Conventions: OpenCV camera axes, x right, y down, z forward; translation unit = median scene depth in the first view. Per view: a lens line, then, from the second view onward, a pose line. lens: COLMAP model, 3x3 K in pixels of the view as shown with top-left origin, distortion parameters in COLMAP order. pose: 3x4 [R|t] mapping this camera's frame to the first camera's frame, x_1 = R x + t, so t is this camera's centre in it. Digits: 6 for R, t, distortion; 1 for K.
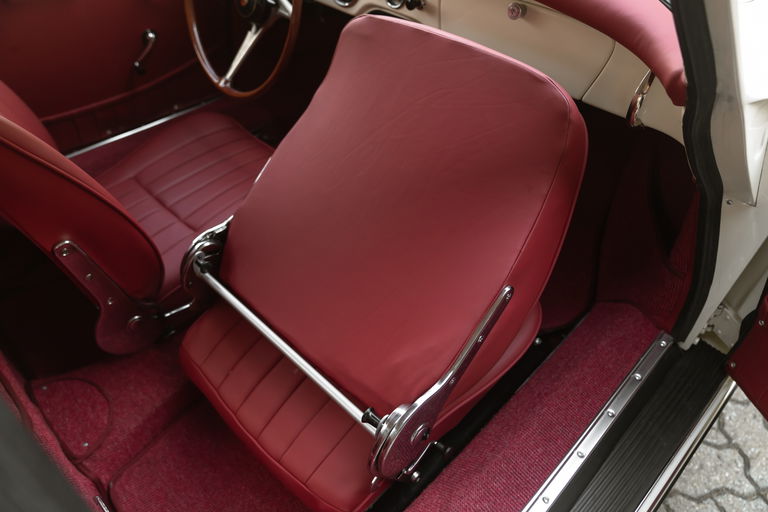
lens RADIAL K [[534.2, 0, 384.8], [0, 534.2, 257.1], [0, 0, 1]] dist [-0.013788, 0.018435]
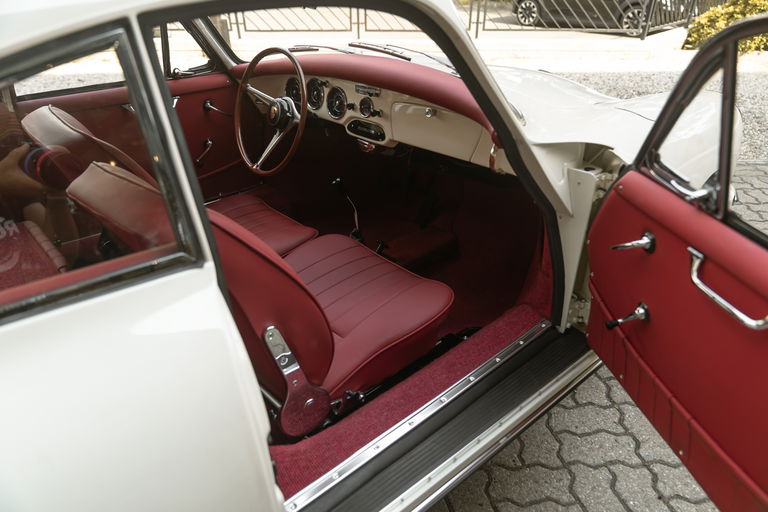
lens RADIAL K [[534.2, 0, 381.4], [0, 534.2, 254.5], [0, 0, 1]] dist [-0.013788, 0.018435]
pose [[0.998616, 0.011380, -0.051354, 0.136760], [-0.024726, 0.963287, -0.267334, 0.315081], [0.046427, 0.268233, 0.962235, -0.377129]]
